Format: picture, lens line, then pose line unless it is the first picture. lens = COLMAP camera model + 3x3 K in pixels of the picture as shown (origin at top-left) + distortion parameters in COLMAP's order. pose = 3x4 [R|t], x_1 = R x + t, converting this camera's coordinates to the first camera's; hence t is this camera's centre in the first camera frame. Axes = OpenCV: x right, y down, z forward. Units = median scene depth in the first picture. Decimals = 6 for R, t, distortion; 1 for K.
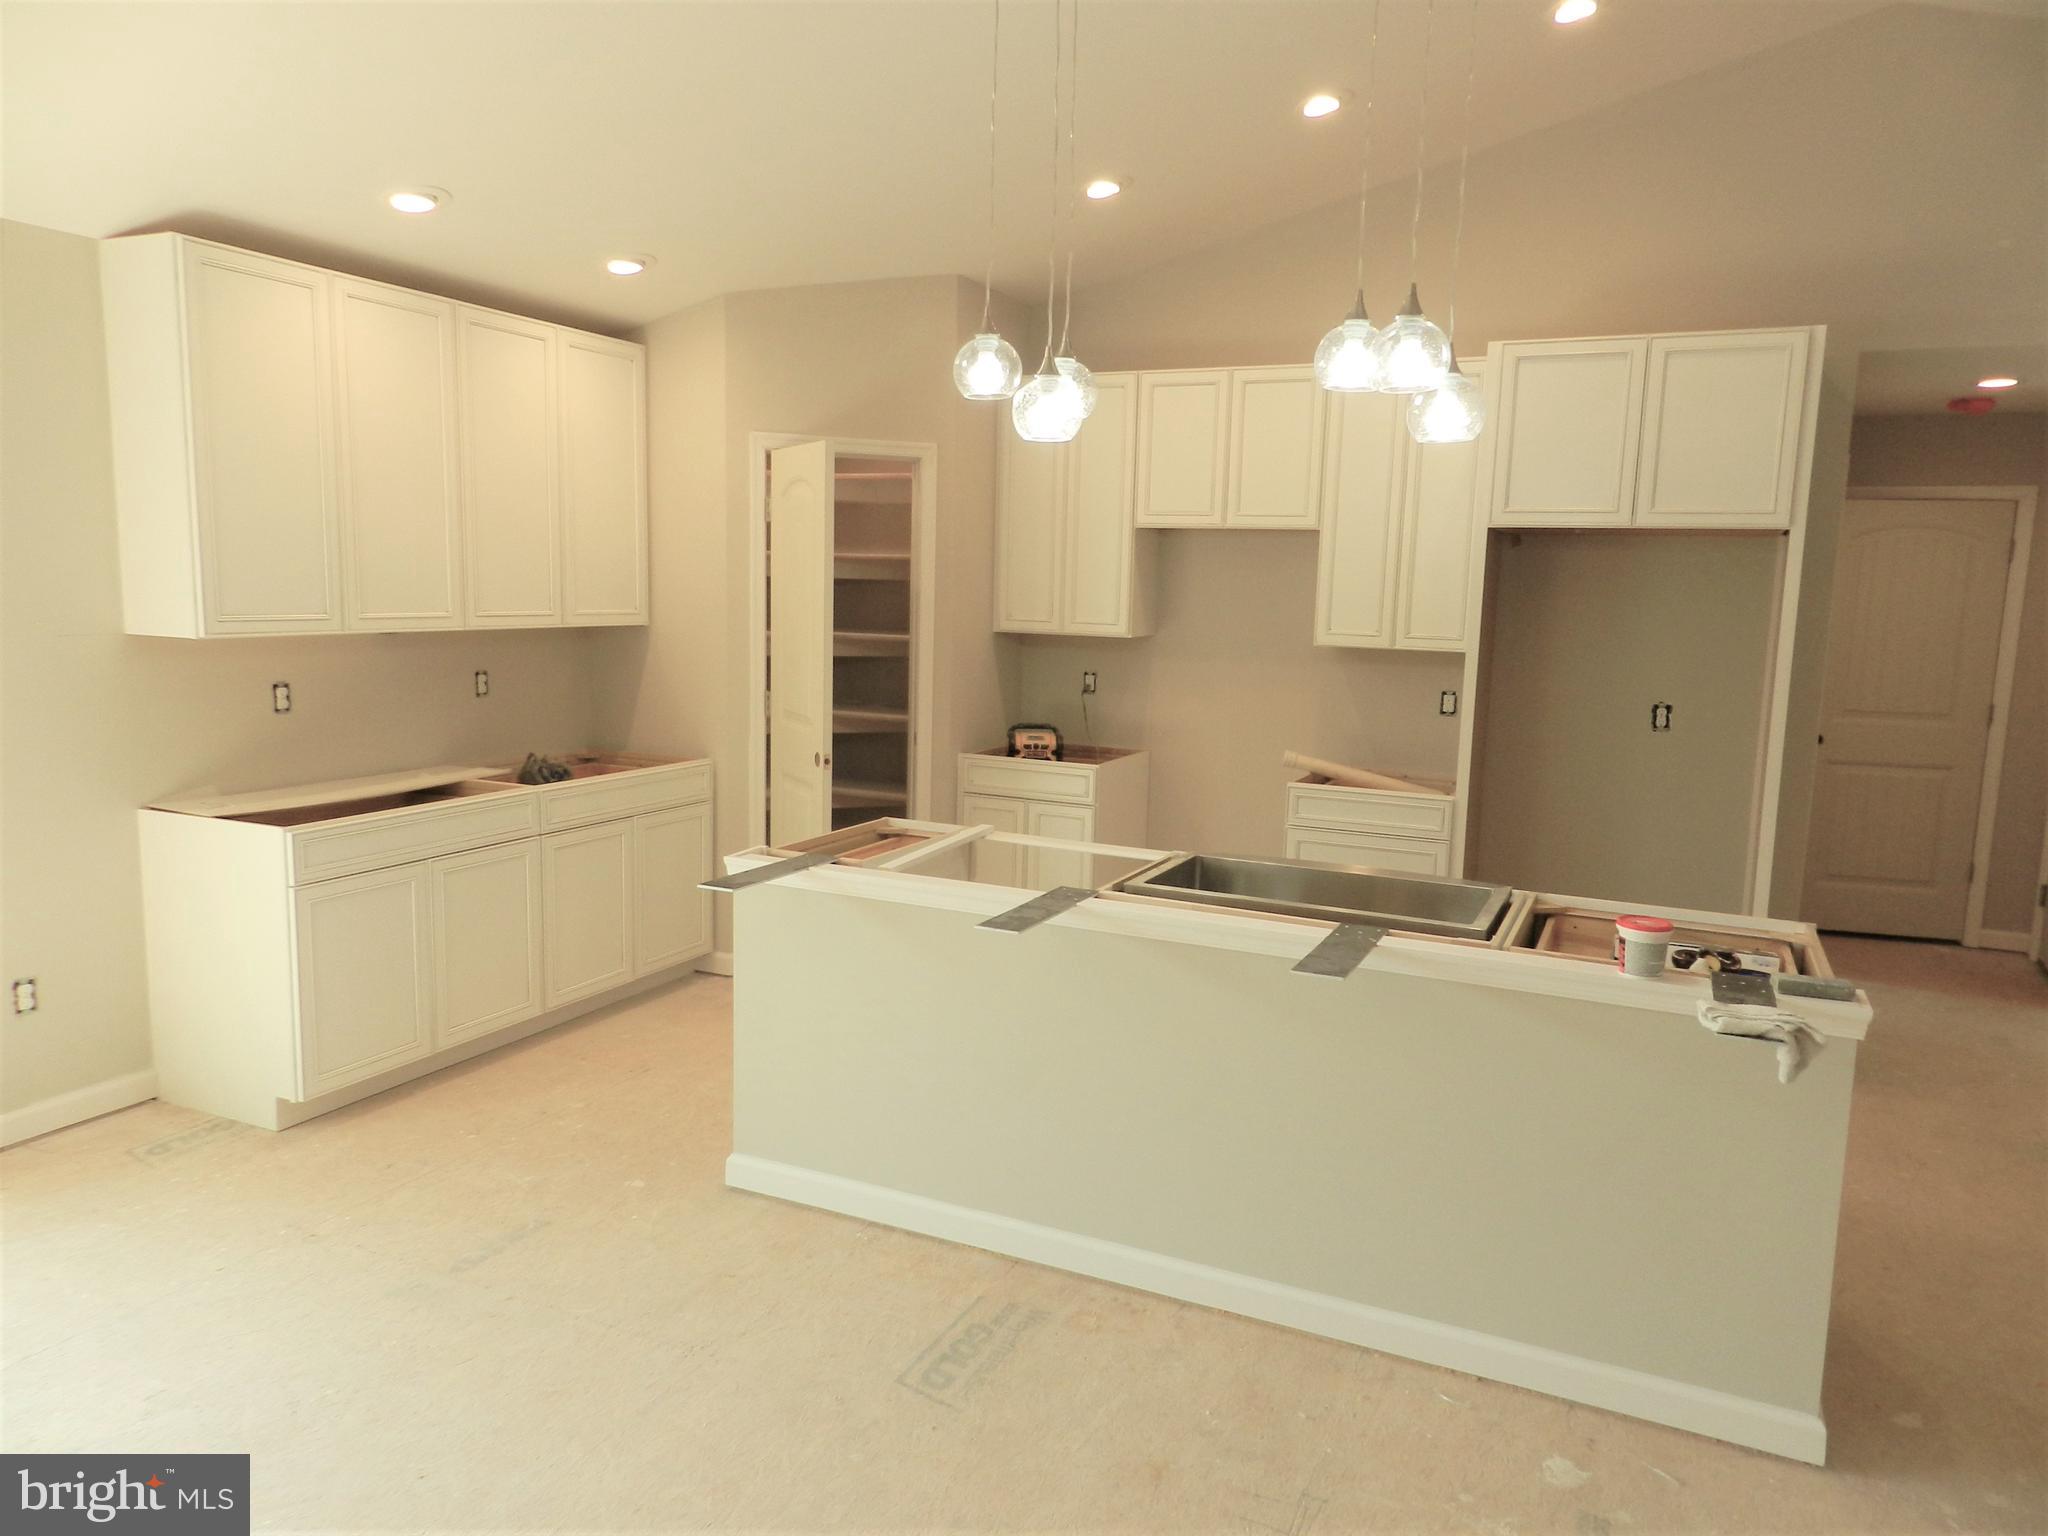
lens RADIAL K [[1381.7, 0, 1022.1], [0, 1381.7, 768.4], [0, 0, 1]] dist [0.019190, -0.007634]
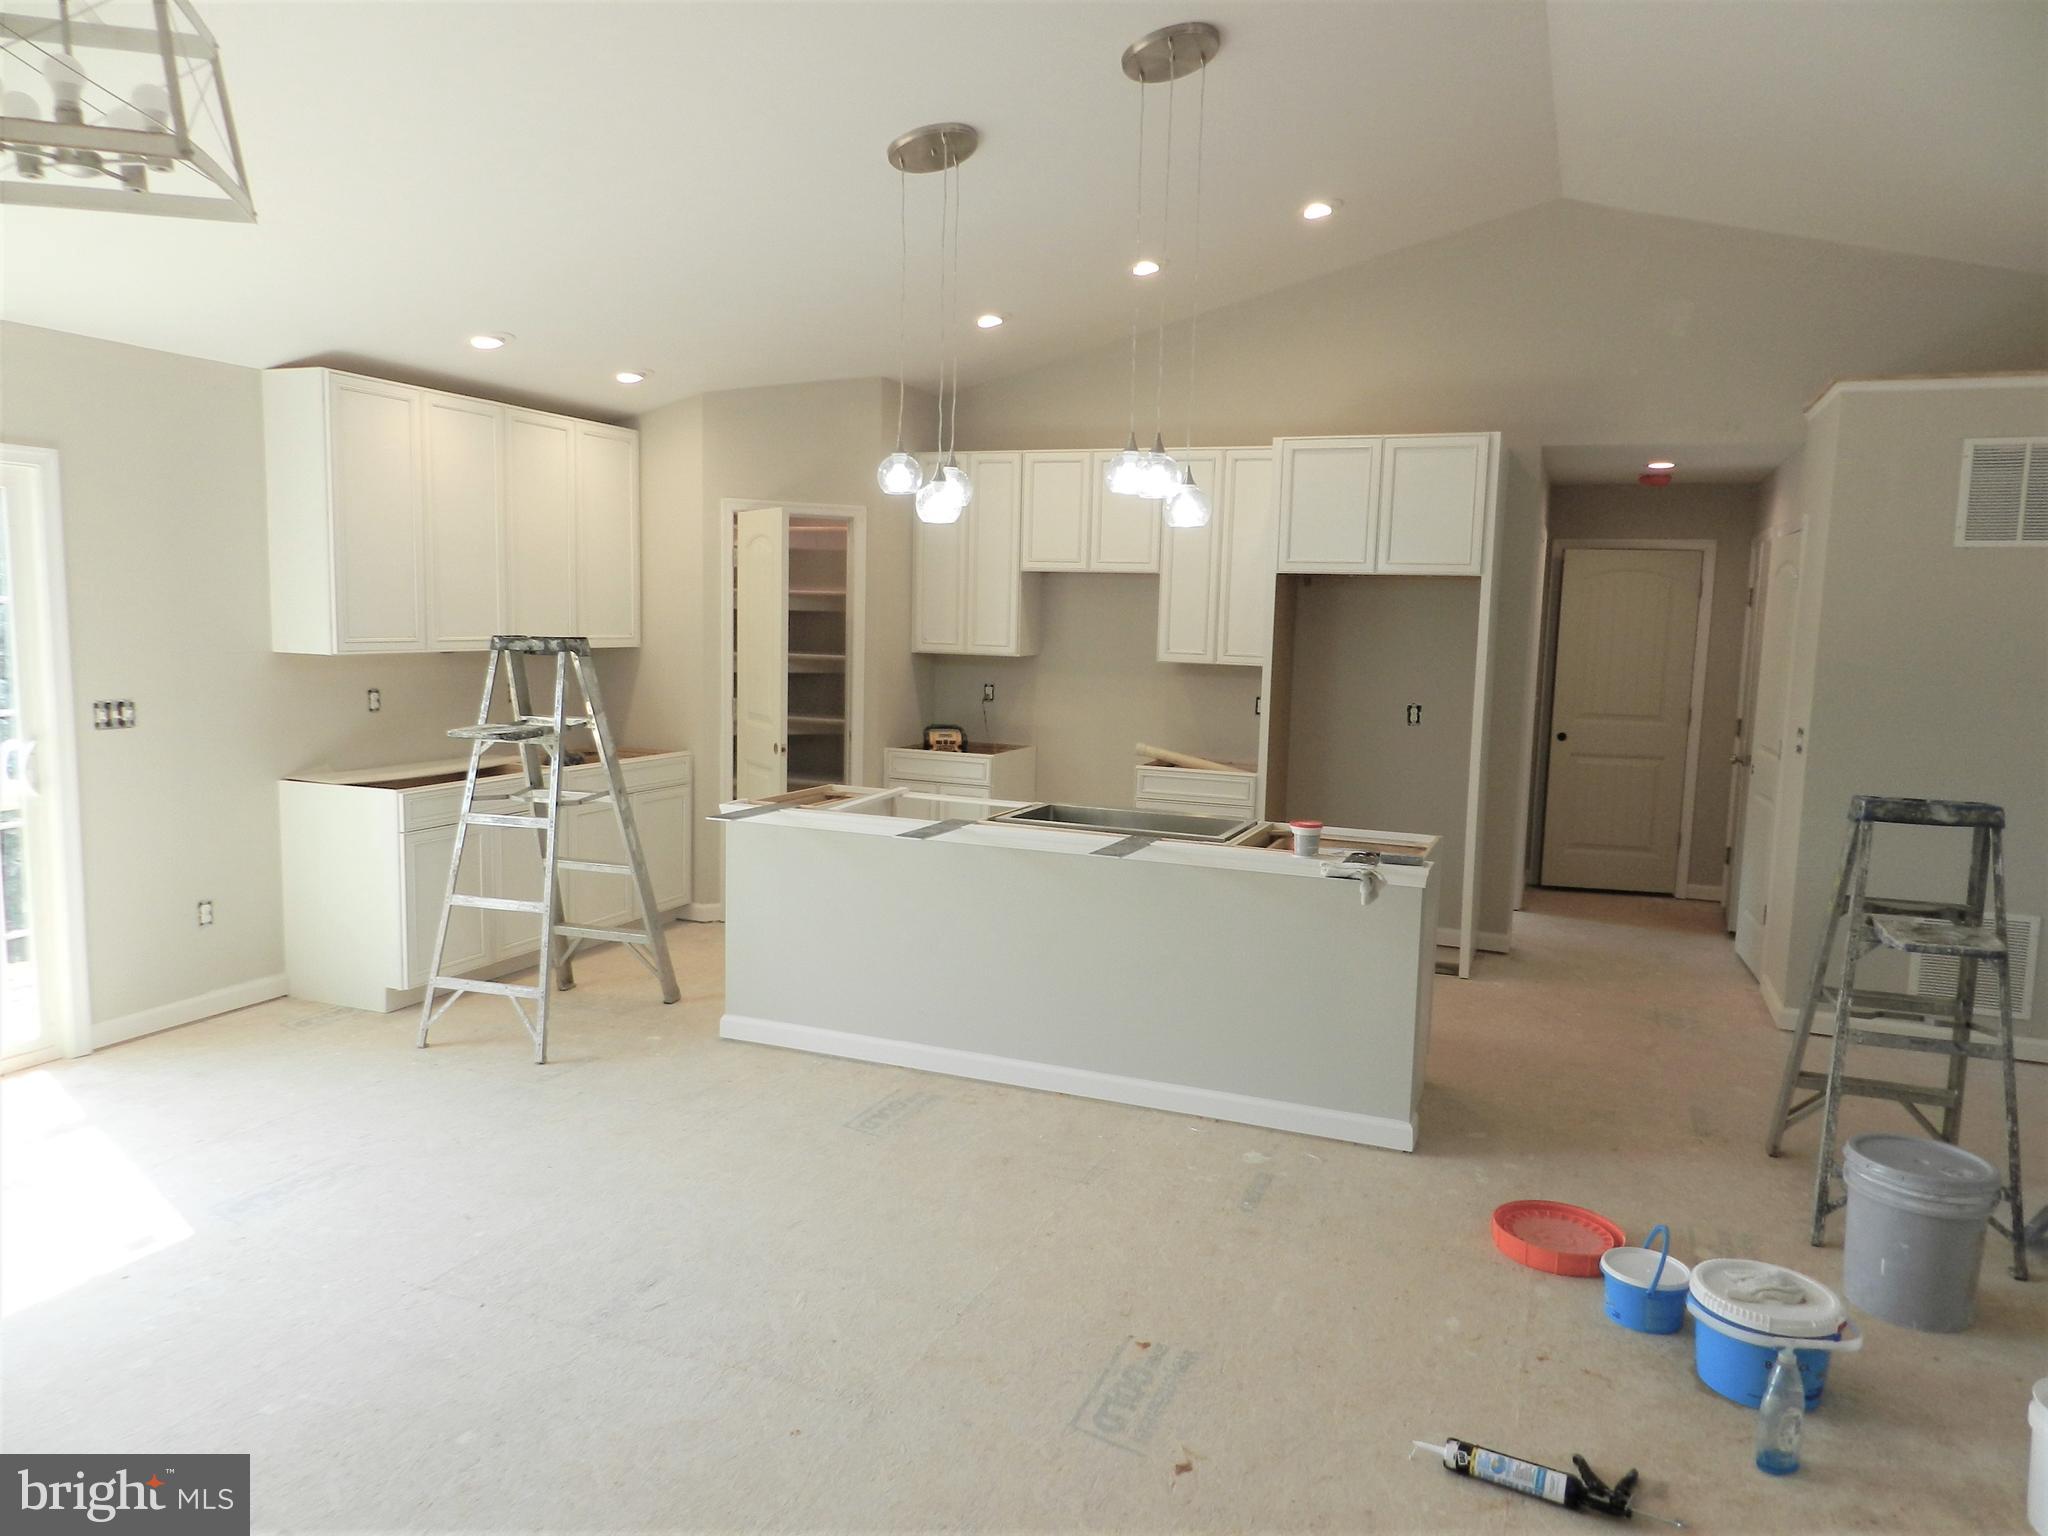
lens RADIAL K [[1381.7, 0, 1024.3], [0, 1381.7, 770.3], [0, 0, 1]] dist [0.019190, -0.007634]
pose [[0.998644, -0.006181, 0.051690, 0.021891], [0.007198, 0.999784, -0.019521, 0.046816], [-0.051558, 0.019867, 0.998472, -0.362050]]
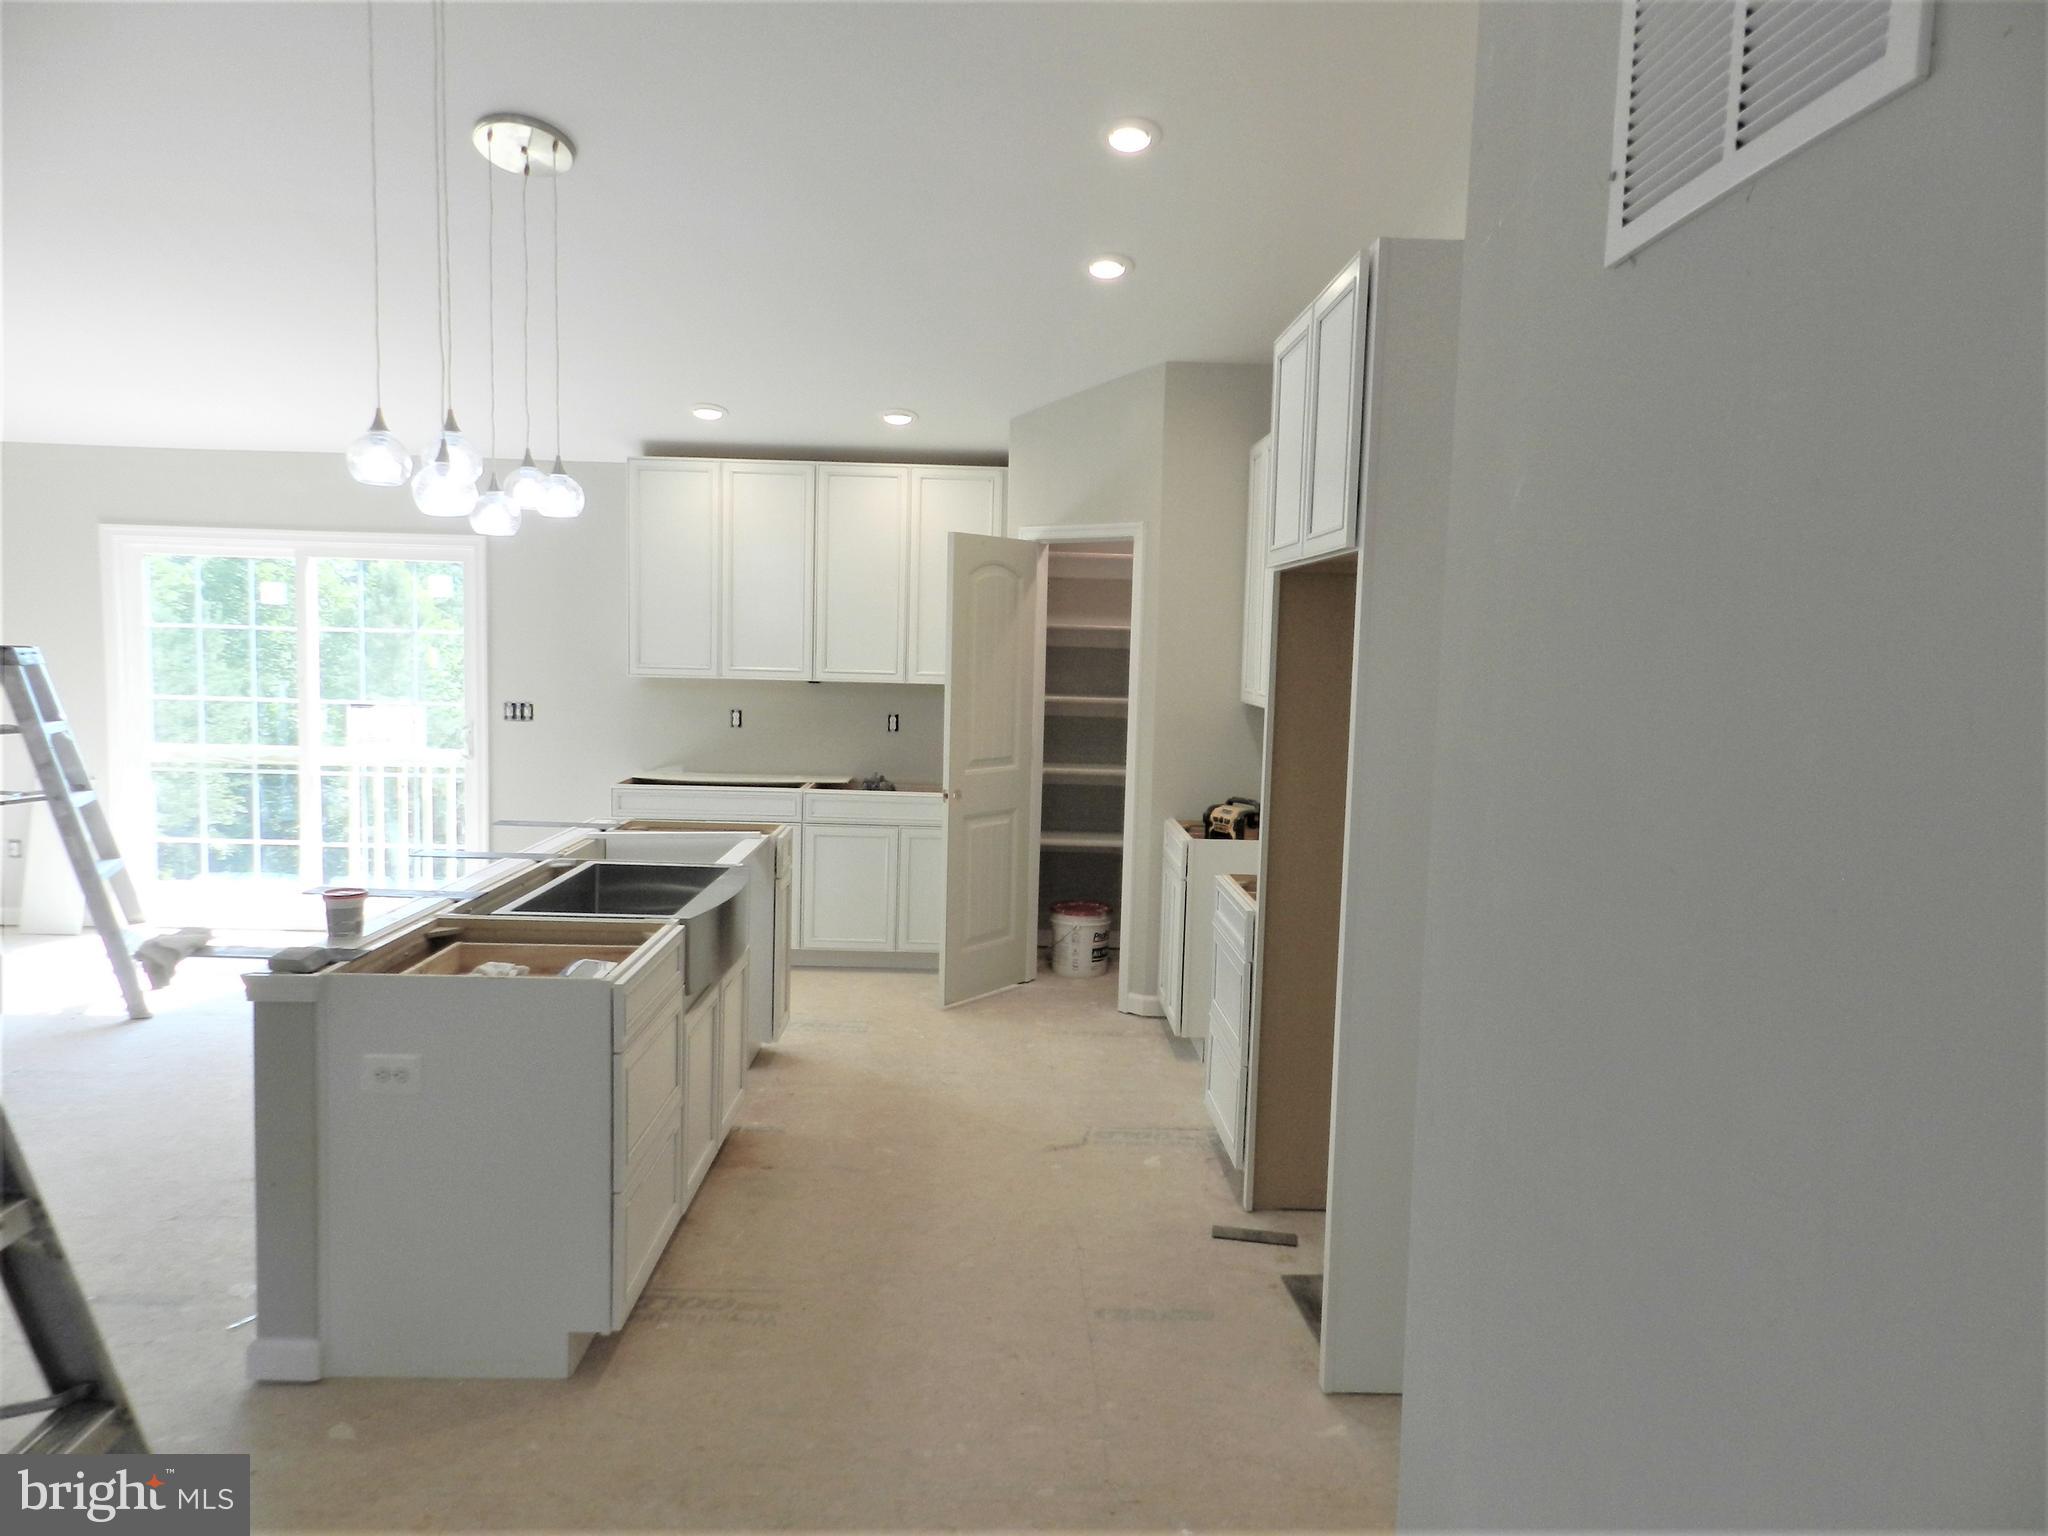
lens RADIAL K [[1381.7, 0, 1031.6], [0, 1381.7, 762.0], [0, 0, 1]] dist [0.019190, -0.007634]
pose [[0.445650, 0.058979, -0.893263, 1.075805], [-0.140620, 0.990052, -0.004786, -0.042090], [0.884094, 0.127743, 0.449510, 0.584136]]
